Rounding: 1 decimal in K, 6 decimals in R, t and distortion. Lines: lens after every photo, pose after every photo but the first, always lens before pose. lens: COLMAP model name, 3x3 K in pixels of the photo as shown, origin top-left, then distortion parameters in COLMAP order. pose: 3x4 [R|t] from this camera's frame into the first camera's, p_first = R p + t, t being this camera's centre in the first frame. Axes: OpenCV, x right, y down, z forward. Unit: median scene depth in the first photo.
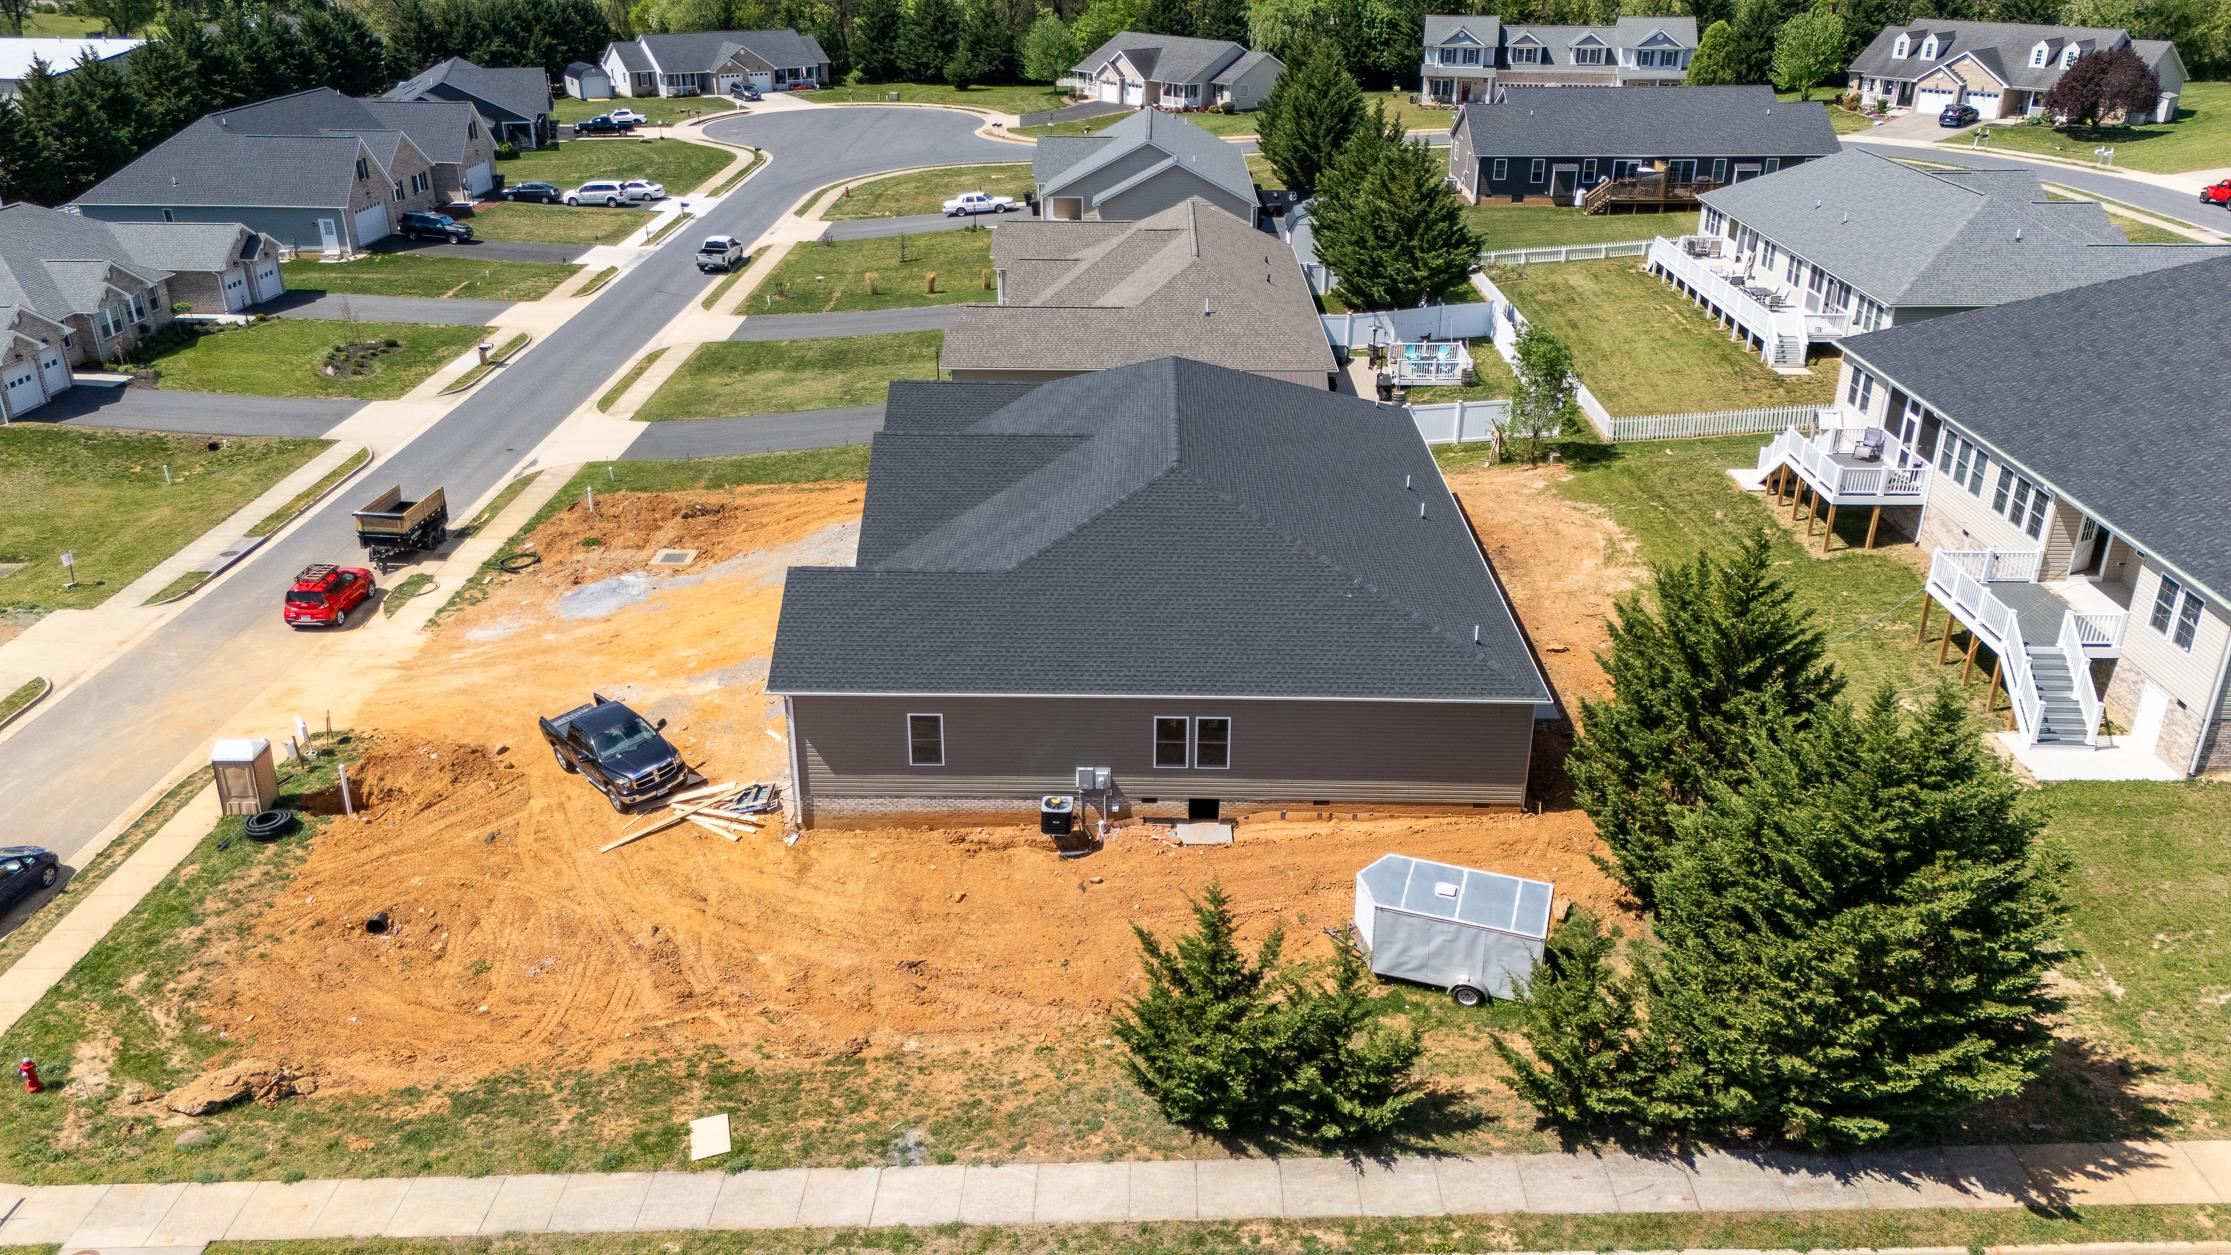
lens RADIAL K [[1639.9, 0, 1119.4], [0, 1639.9, 627.1], [0, 0, 1]] dist [0.060264, -0.044419]
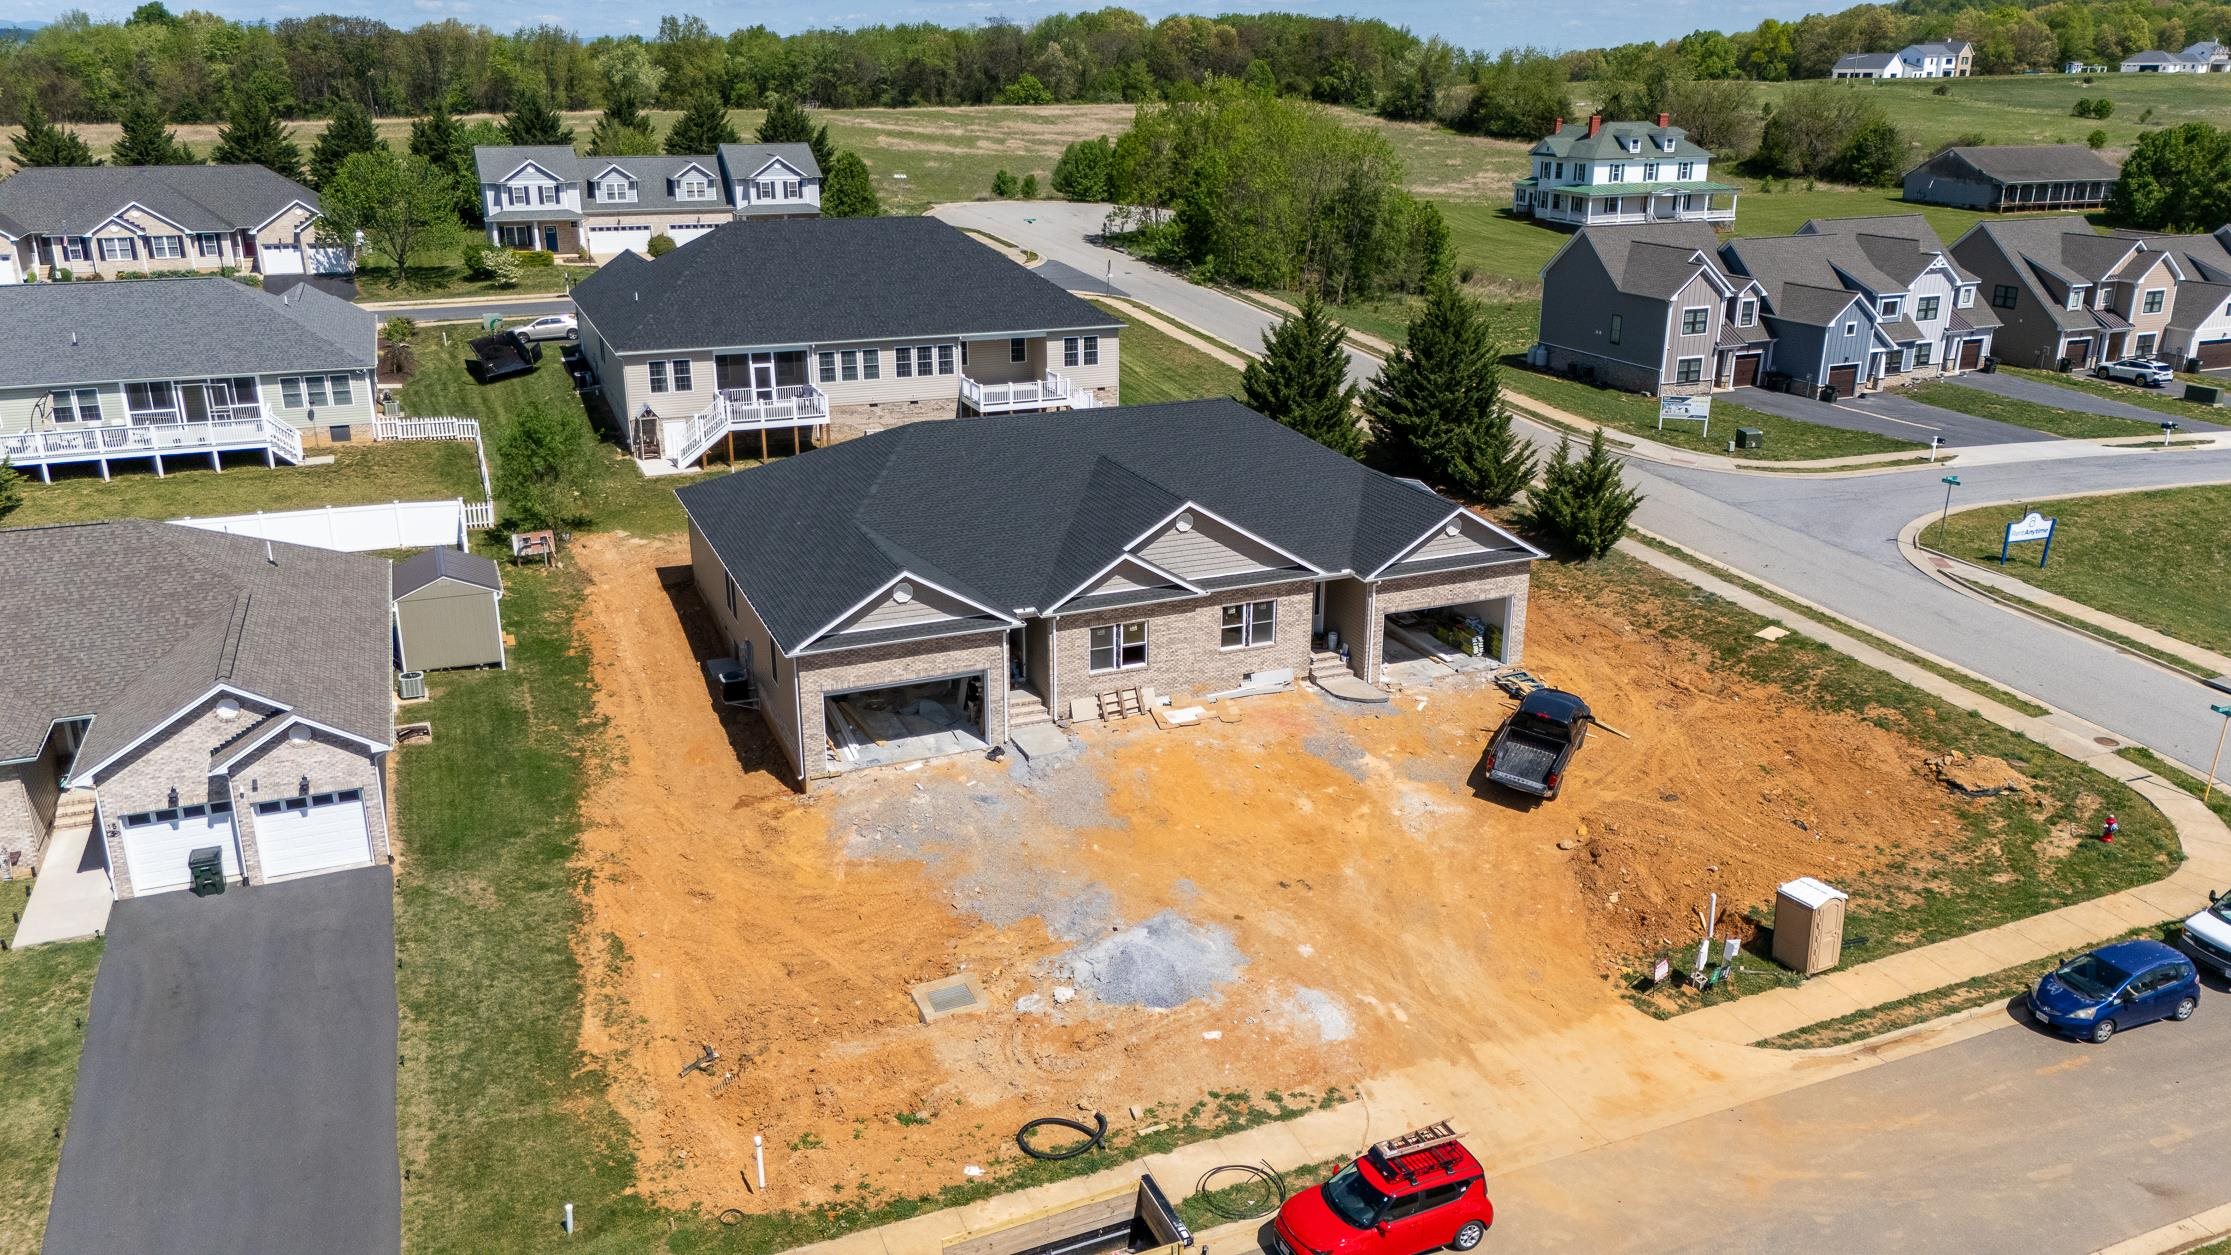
lens RADIAL K [[1635.6, 0, 1119.6], [0, 1635.6, 626.9], [0, 0, 1]] dist [0.077873, -0.075693]
pose [[-0.406254, -0.297389, 0.864013, -0.717577], [0.371795, 0.809950, 0.453596, -0.371634], [-0.834701, 0.505511, -0.218478, 0.937879]]
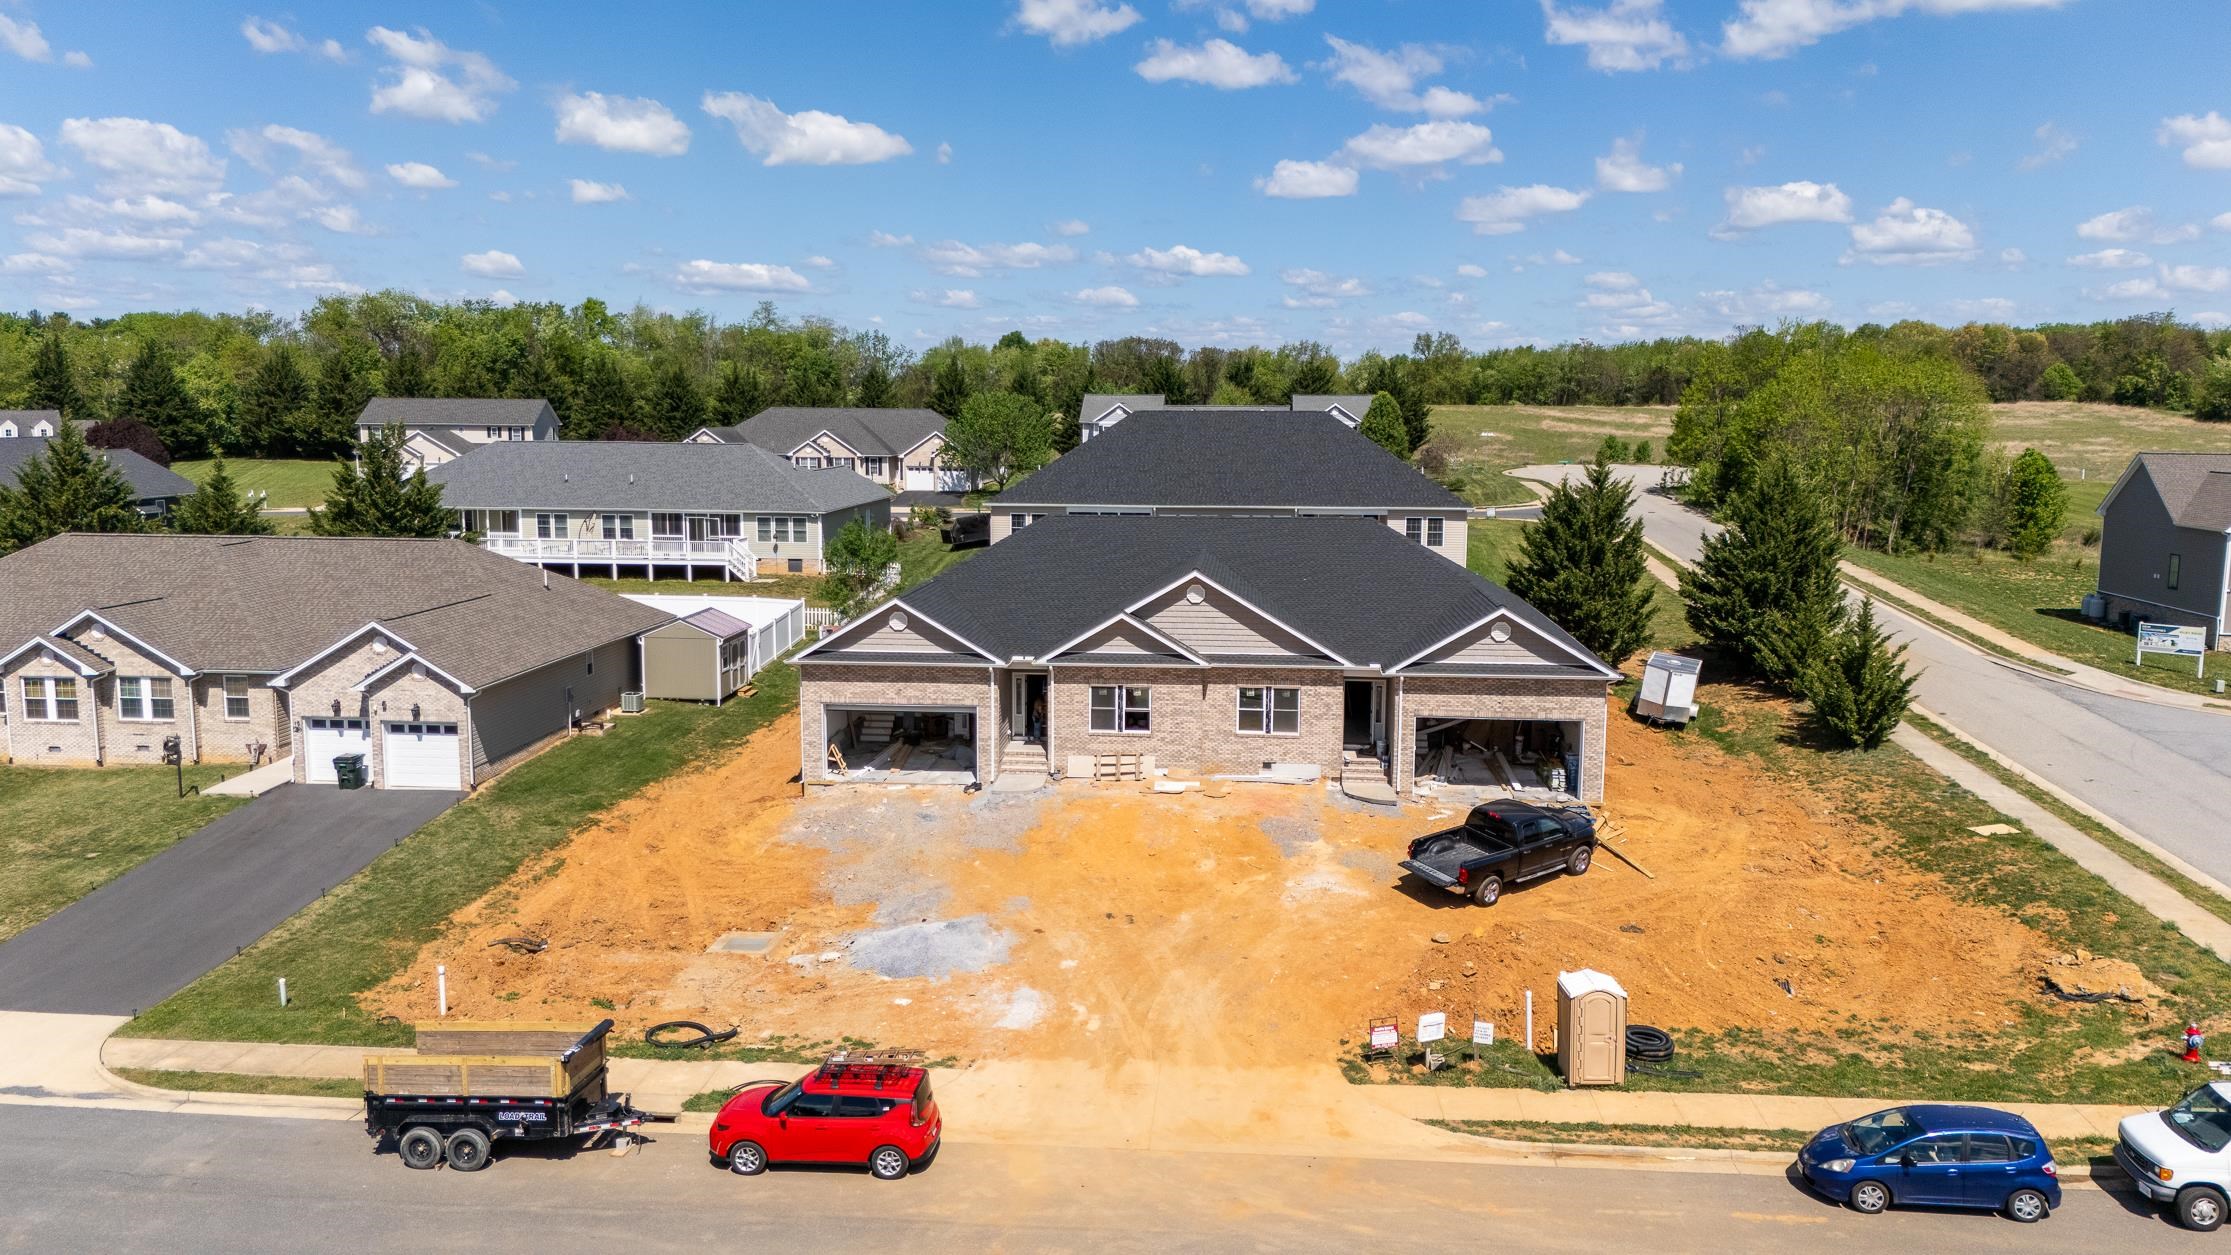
lens RADIAL K [[1635.6, 0, 1119.6], [0, 1635.6, 626.9], [0, 0, 1]] dist [0.077873, -0.075693]
pose [[0.069337, -0.136402, 0.988224, -0.816334], [0.403649, 0.909731, 0.097247, -0.147023], [-0.912283, 0.392153, 0.118137, 0.688537]]
